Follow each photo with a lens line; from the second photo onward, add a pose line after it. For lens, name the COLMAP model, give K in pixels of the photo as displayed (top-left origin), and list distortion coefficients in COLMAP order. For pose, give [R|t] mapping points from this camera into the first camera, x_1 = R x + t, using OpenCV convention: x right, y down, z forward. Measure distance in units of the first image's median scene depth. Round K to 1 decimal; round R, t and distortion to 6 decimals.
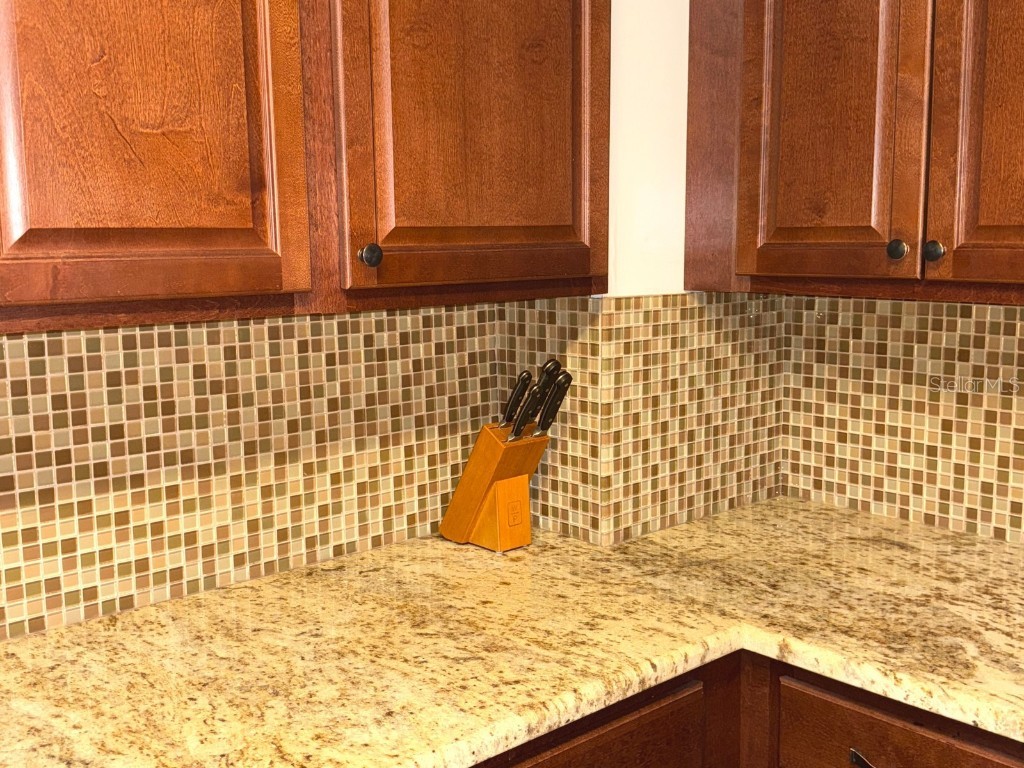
lens RADIAL K [[1069.0, 0, 507.9], [0, 1069.0, 378.5], [0, 0, 1]] dist [0.091362, 0.000000]
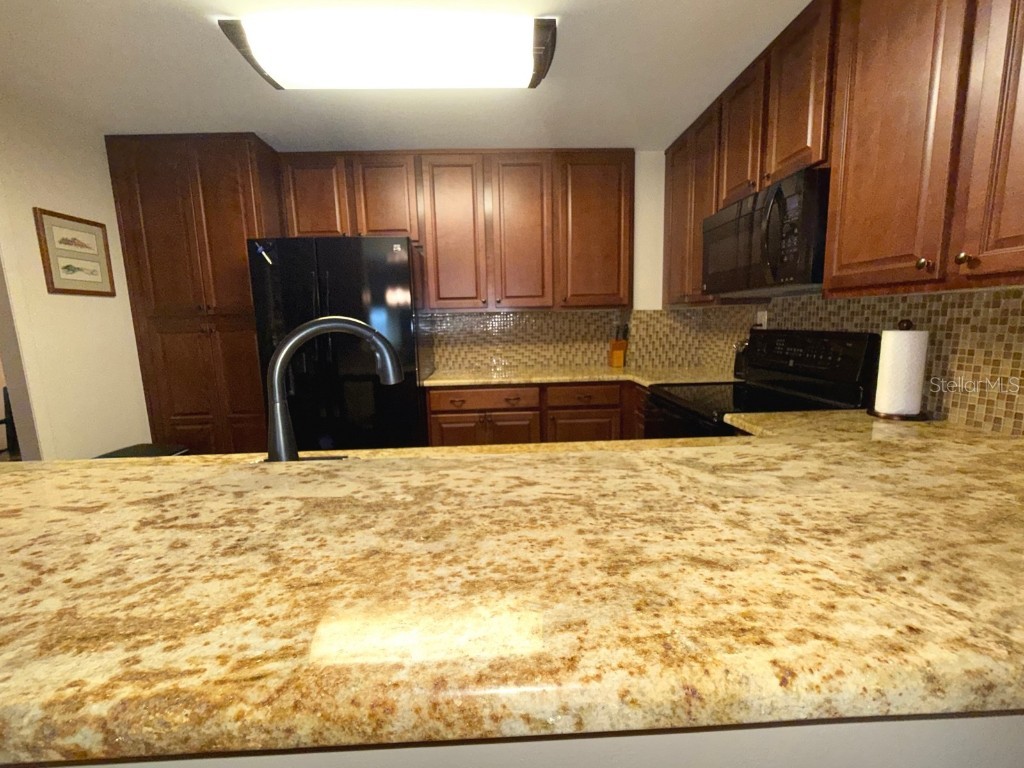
lens RADIAL K [[429.8, 0, 512.0], [0, 429.8, 382.2], [0, 0, 1]] dist [0.000996, -0.000036]
pose [[0.773390, 0.082544, -0.628533, 0.812127], [-0.071742, 0.996513, 0.042594, 0.173834], [0.629857, 0.012150, 0.776616, -0.654260]]
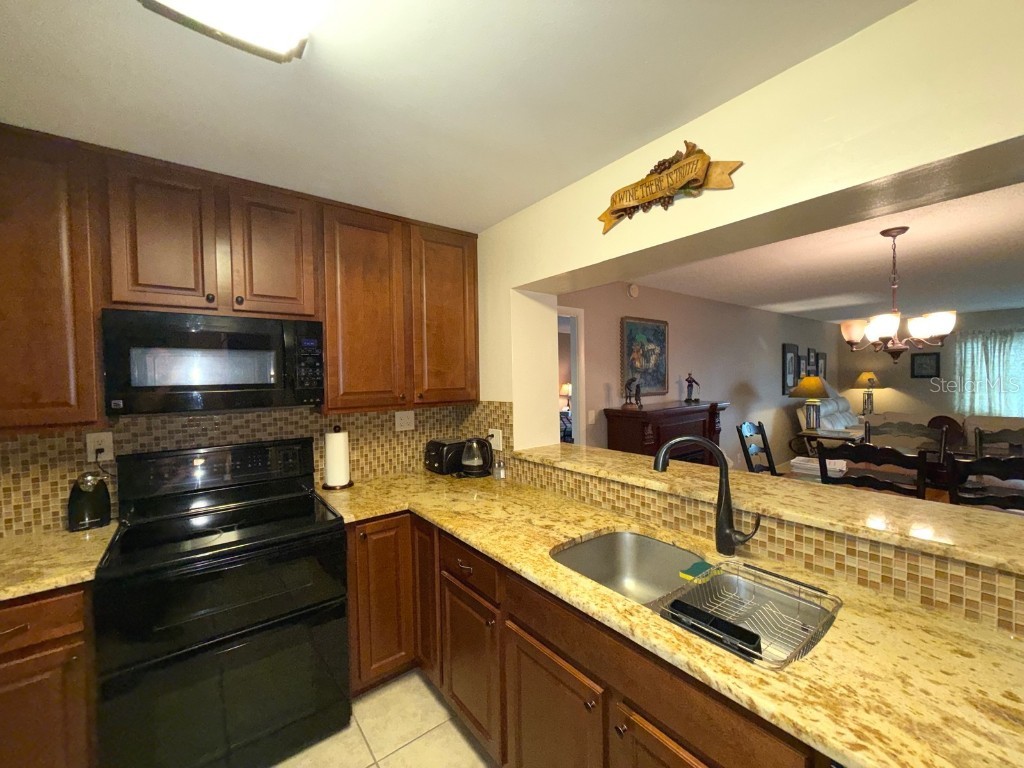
lens RADIAL K [[407.8, 0, 515.5], [0, 407.8, 384.9], [0, 0, 1]] dist [-0.000547, -0.000025]
pose [[0.061080, -0.009524, 0.998087, -0.344775], [0.155655, 0.987812, -0.000100, -0.001173], [-0.985921, 0.155363, 0.061818, -0.186206]]
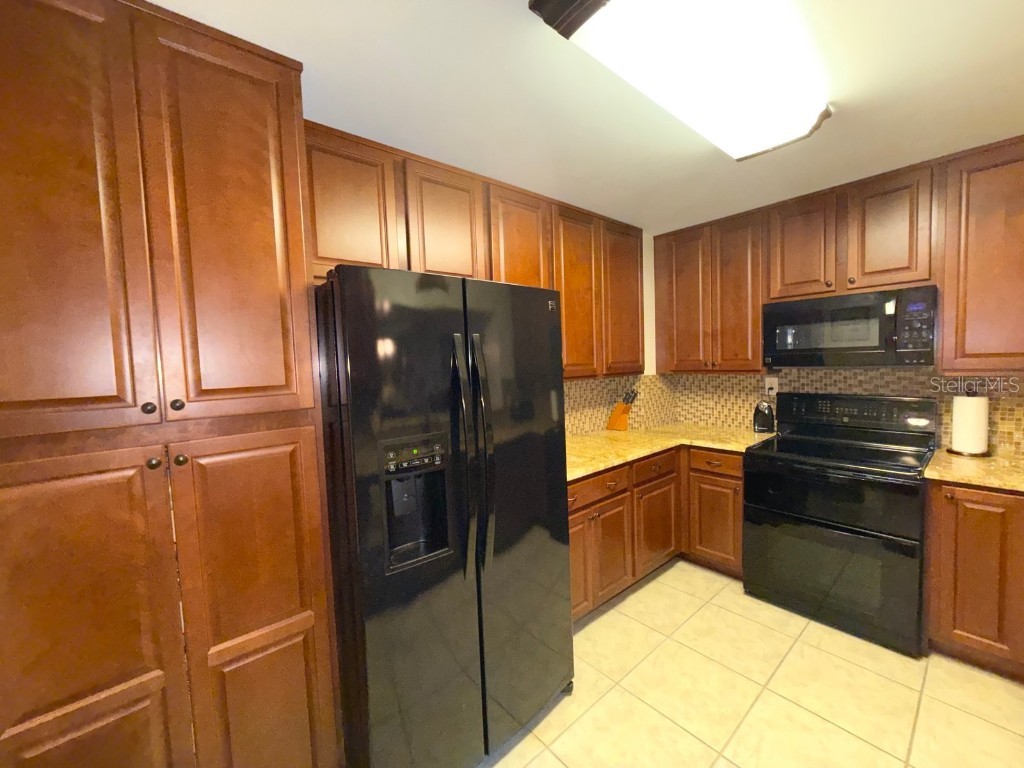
lens RADIAL K [[407.8, 0, 512.7], [0, 407.8, 383.2], [0, 0, 1]] dist [-0.000547, -0.000025]
pose [[0.999528, -0.023824, -0.019417, -0.421430], [0.022223, 0.996637, -0.078870, 0.081401], [0.021230, 0.078402, 0.996696, -0.741869]]
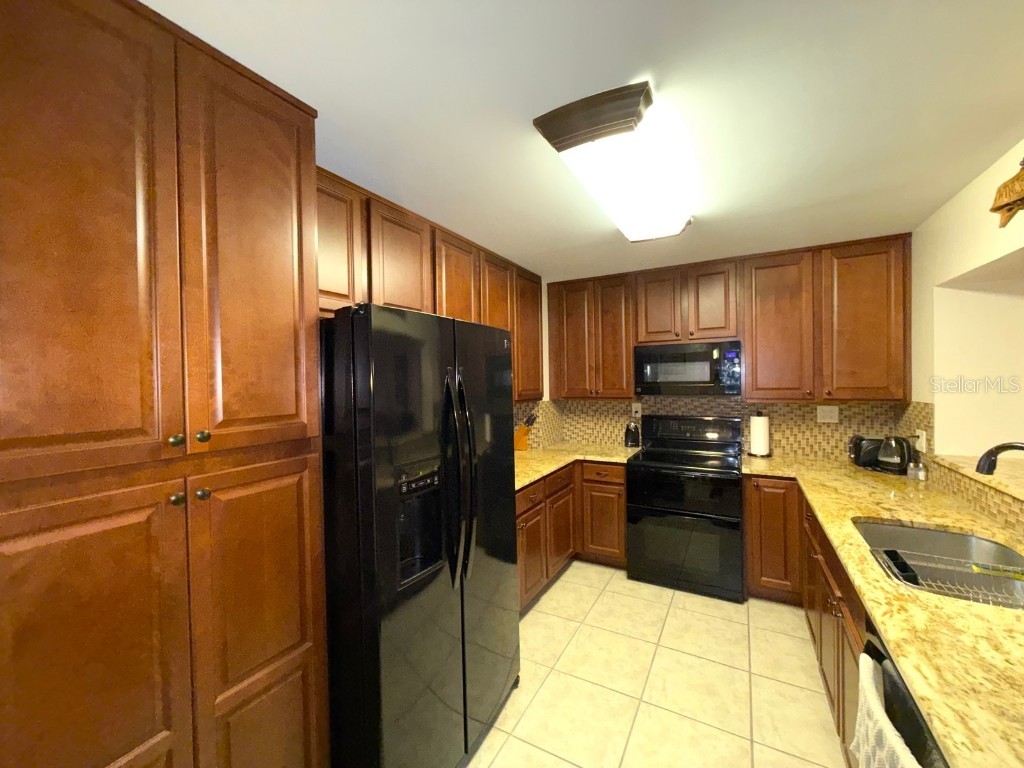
lens RADIAL K [[407.8, 0, 513.0], [0, 407.8, 382.7], [0, 0, 1]] dist [-0.000547, -0.000025]
pose [[0.943593, -0.008464, 0.331000, -0.688038], [0.052503, 0.990850, -0.124337, 0.074957], [-0.326919, 0.134702, 0.935403, -0.840005]]
